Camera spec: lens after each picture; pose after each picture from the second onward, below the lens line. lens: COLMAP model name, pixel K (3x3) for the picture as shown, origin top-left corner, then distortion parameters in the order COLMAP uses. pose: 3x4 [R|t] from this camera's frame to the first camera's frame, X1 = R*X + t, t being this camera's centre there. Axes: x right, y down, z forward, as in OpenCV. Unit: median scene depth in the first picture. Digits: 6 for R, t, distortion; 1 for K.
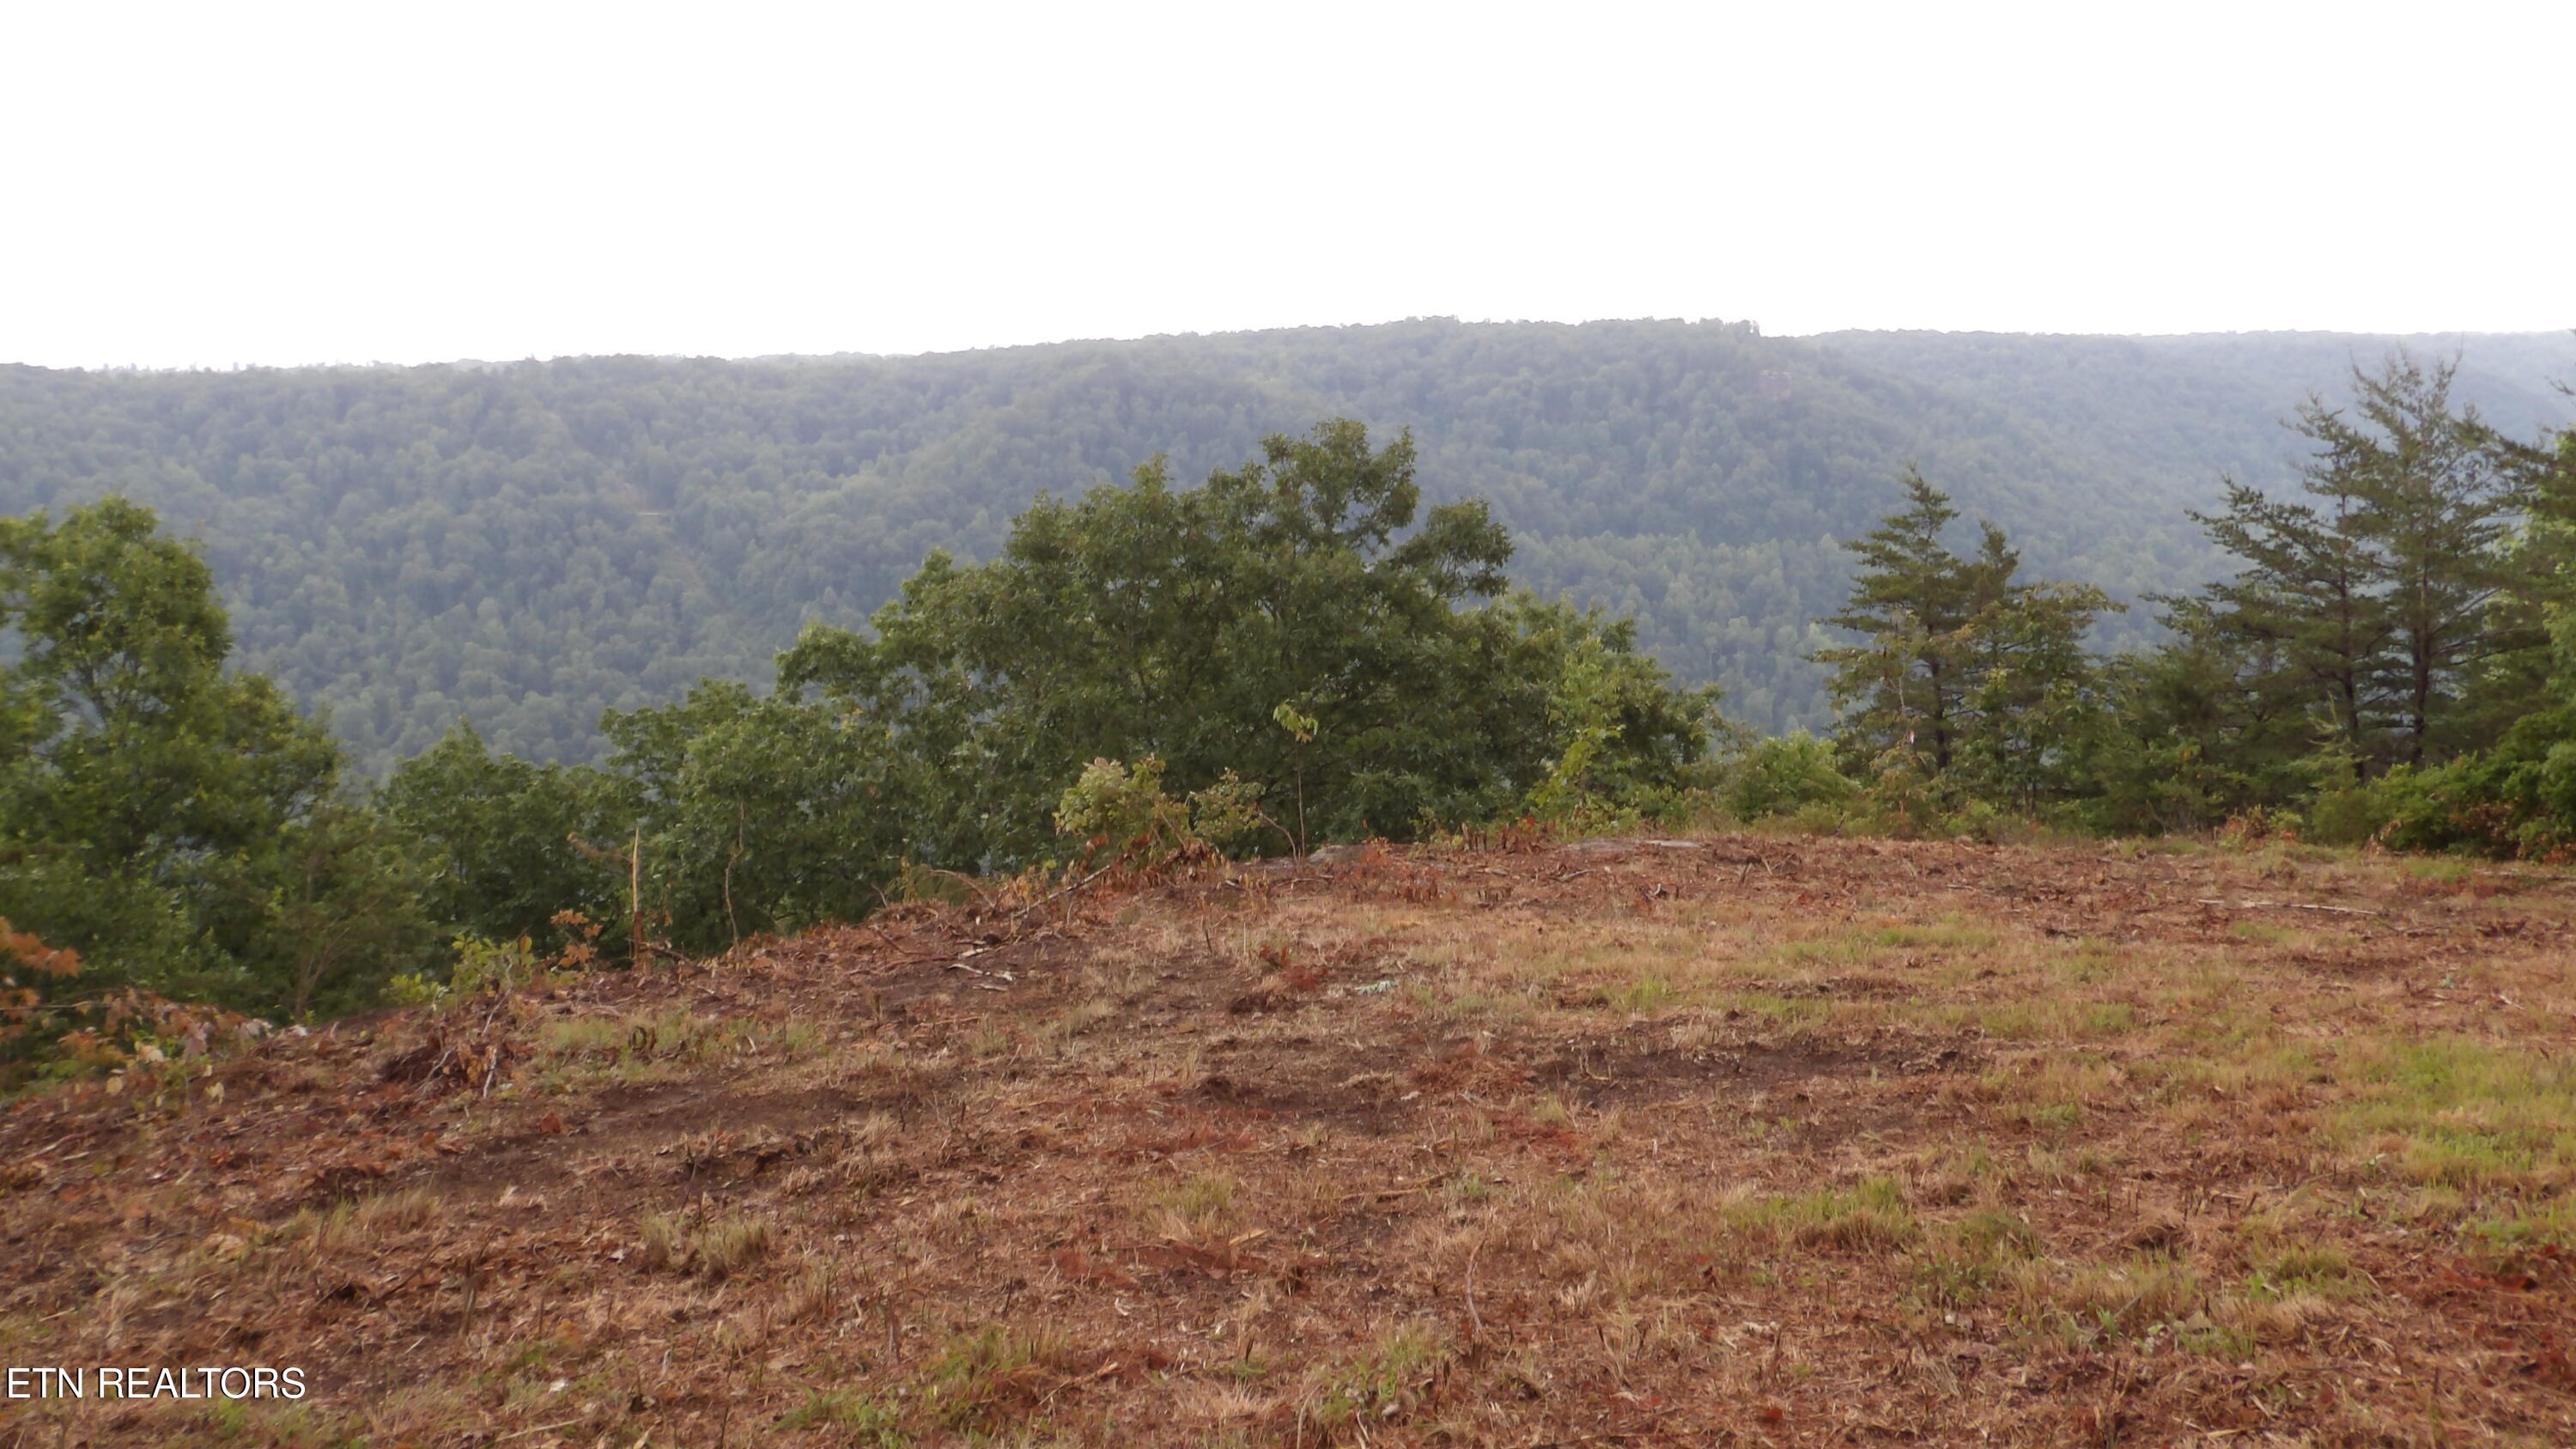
lens RADIAL K [[2615.9, 0, 1288.0], [0, 2615.9, 724.5], [0, 0, 1]] dist [-0.000653, -0.102335]
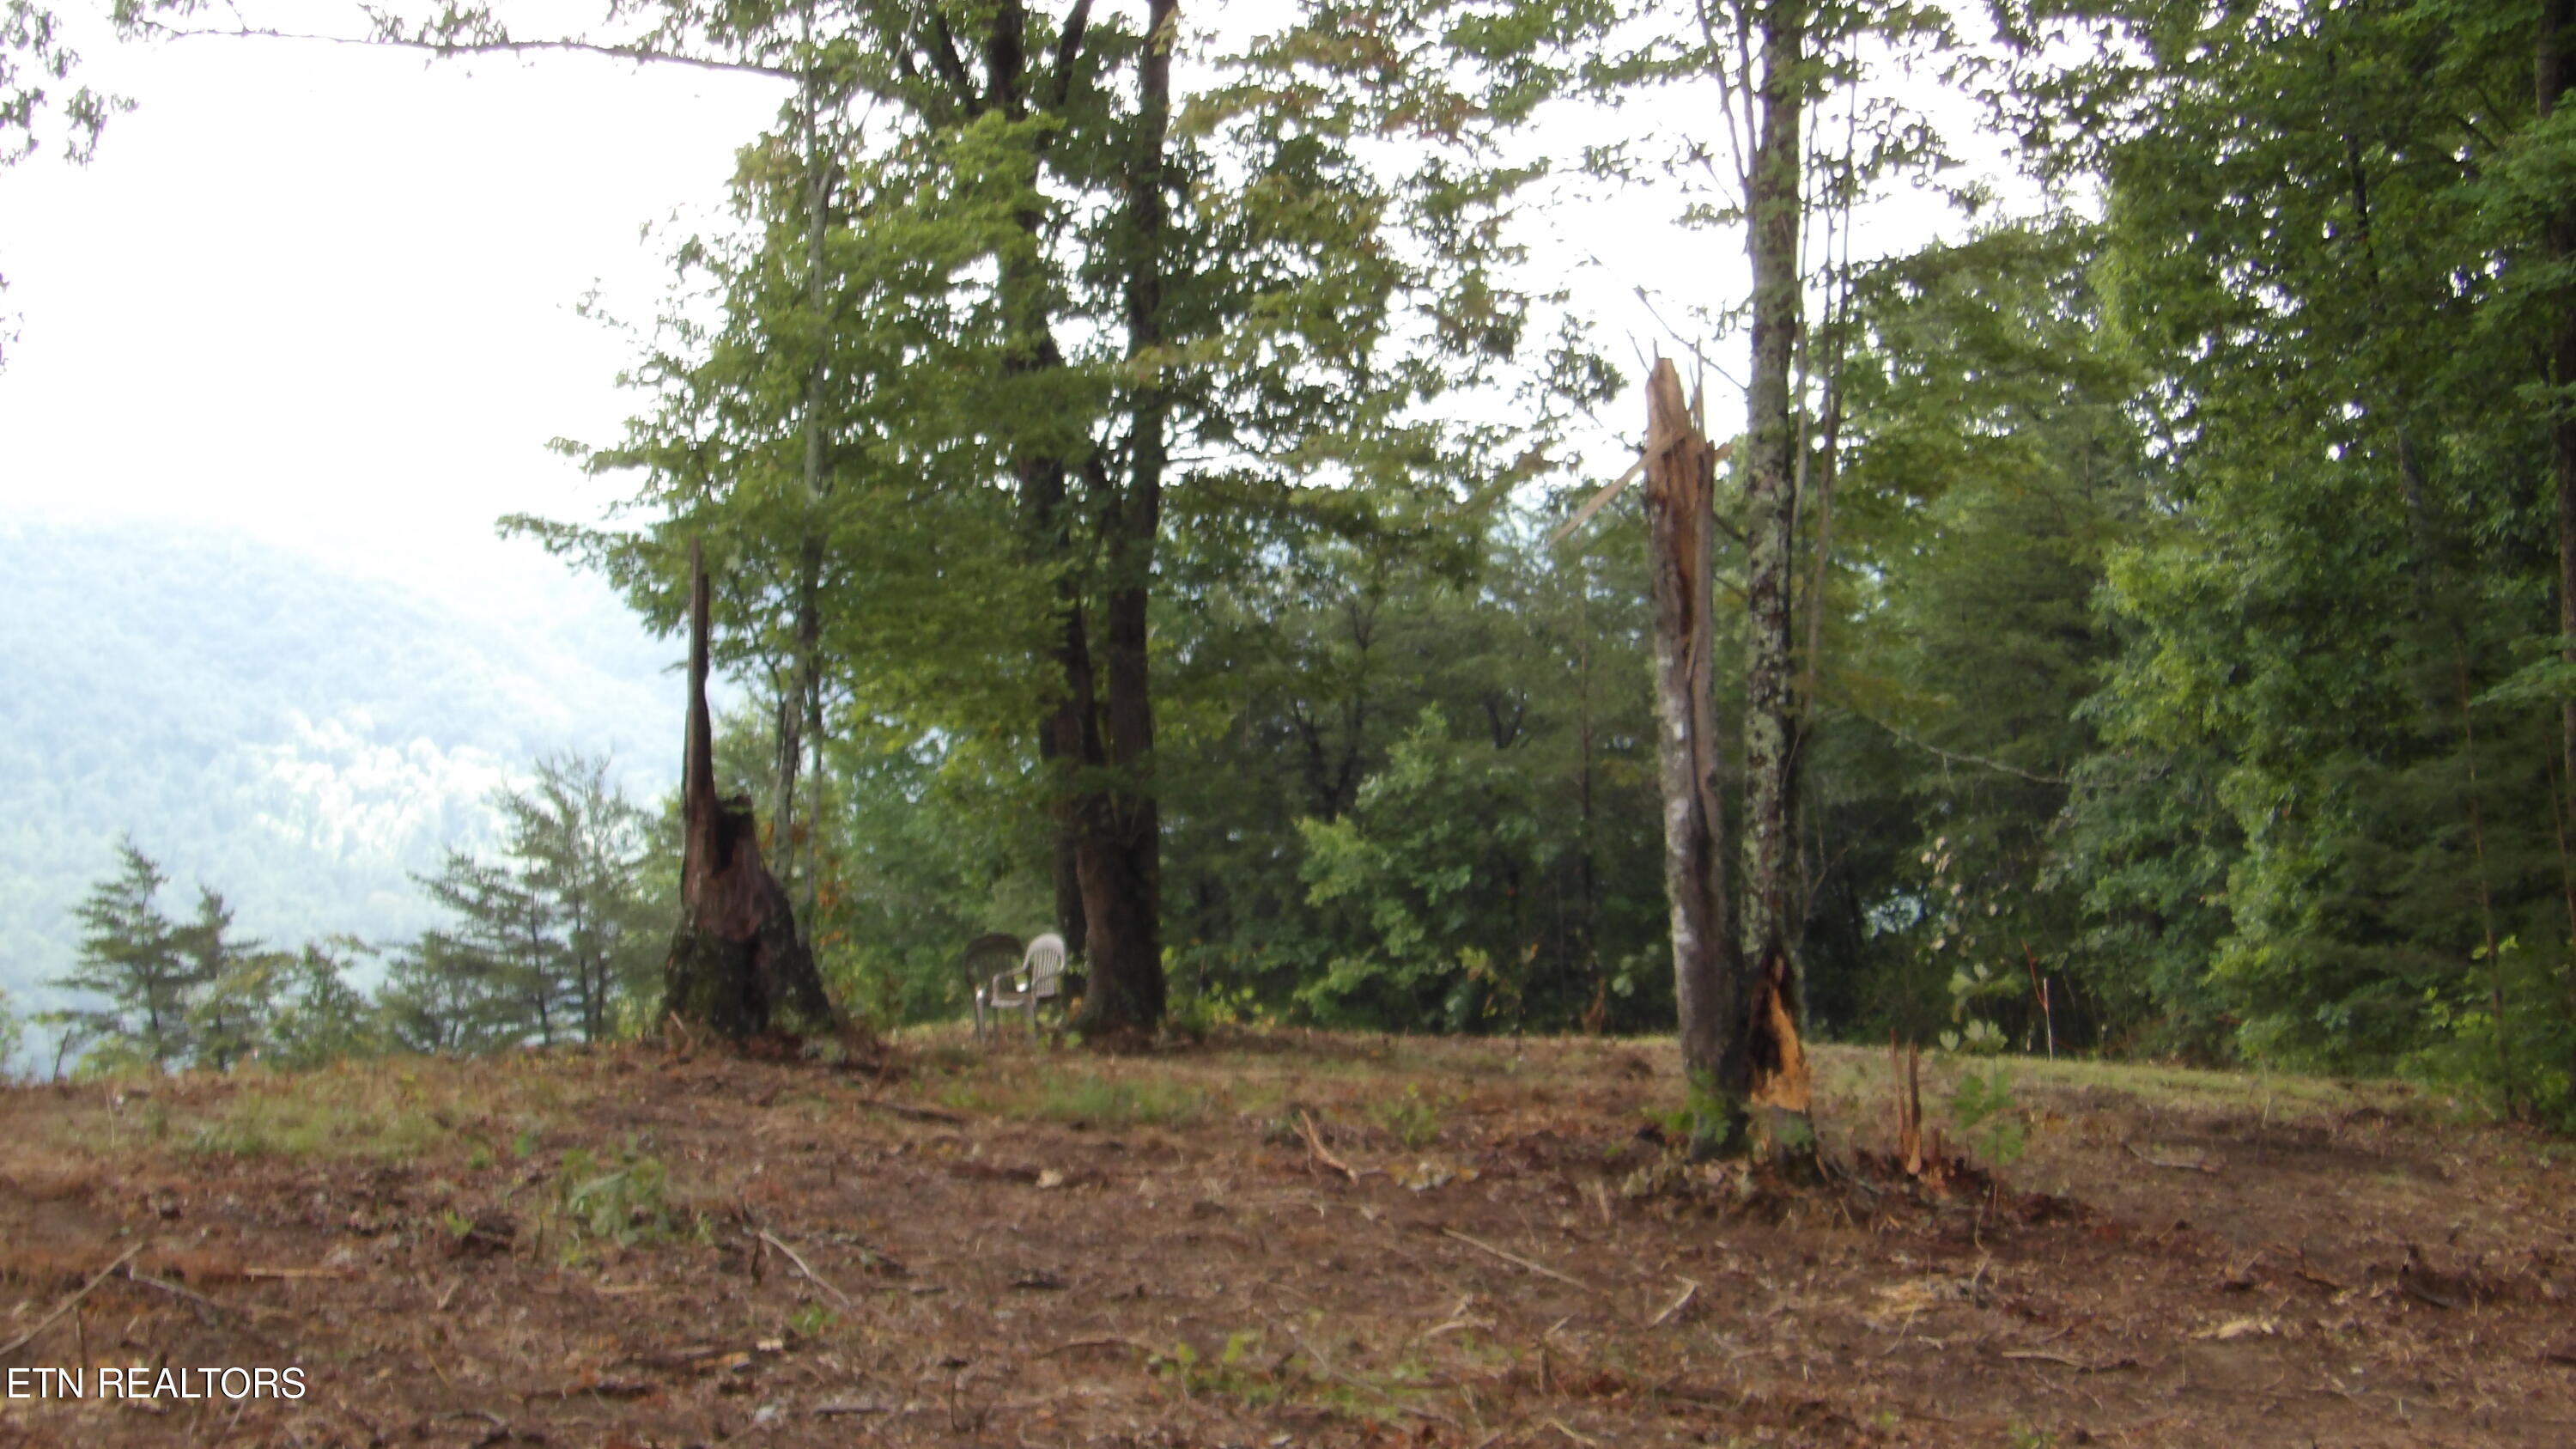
lens RADIAL K [[5320.8, 0, 1283.8], [0, 5320.8, 717.0], [0, 0, 1]] dist [0.057800, -0.123236]
pose [[0.813720, -0.007428, 0.581209, -0.714921], [0.068031, 0.994263, -0.082540, 0.073558], [-0.577261, 0.106705, 0.809557, -1.171684]]
